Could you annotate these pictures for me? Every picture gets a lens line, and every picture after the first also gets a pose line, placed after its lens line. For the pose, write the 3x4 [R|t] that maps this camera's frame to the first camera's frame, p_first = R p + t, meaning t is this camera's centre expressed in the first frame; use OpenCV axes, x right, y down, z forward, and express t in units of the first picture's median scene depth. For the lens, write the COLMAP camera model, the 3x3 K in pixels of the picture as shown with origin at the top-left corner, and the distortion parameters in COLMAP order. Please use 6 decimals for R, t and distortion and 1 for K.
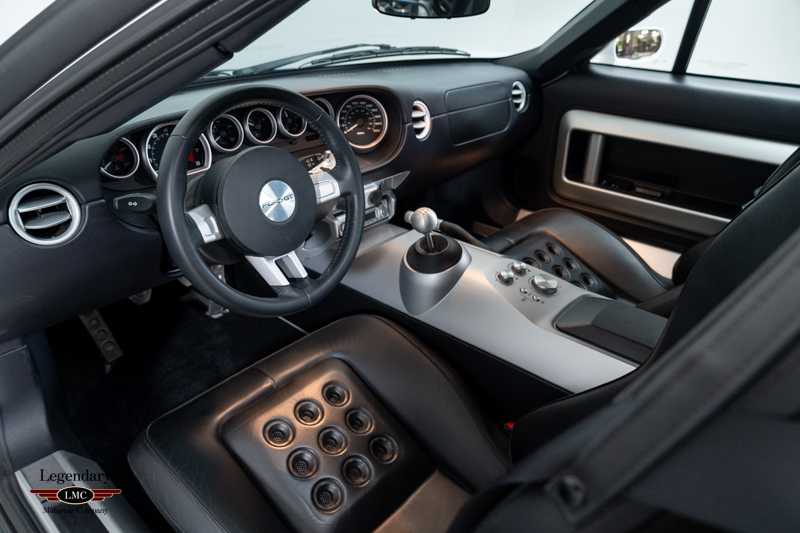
lens RADIAL K [[549.9, 0, 400.1], [0, 549.9, 267.1], [0, 0, 1]] dist [-0.045953, -0.000278]
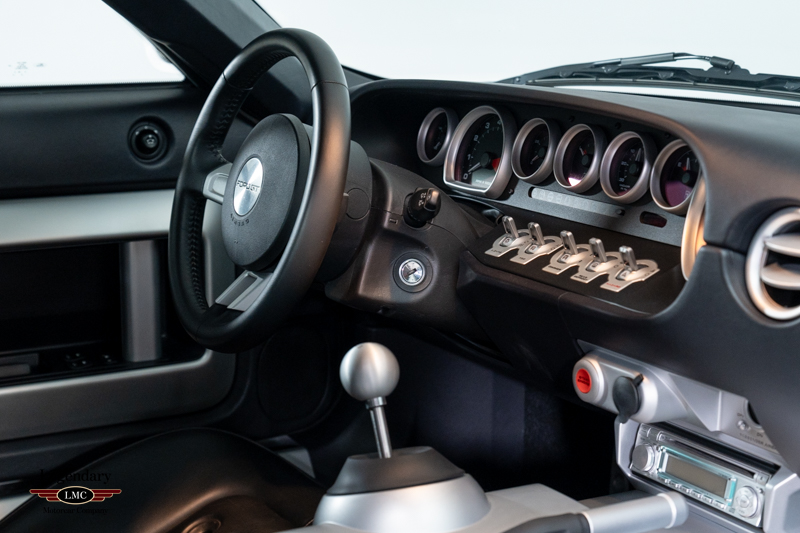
lens RADIAL K [[1447.8, 0, 400.5], [0, 1447.8, 268.3], [0, 0, 1]] dist [-0.044165, 0.000000]
pose [[-0.339453, 0.171092, -0.924932, 0.703167], [-0.431006, 0.845723, 0.314621, -0.348861], [0.836066, 0.505450, -0.213342, 0.759846]]
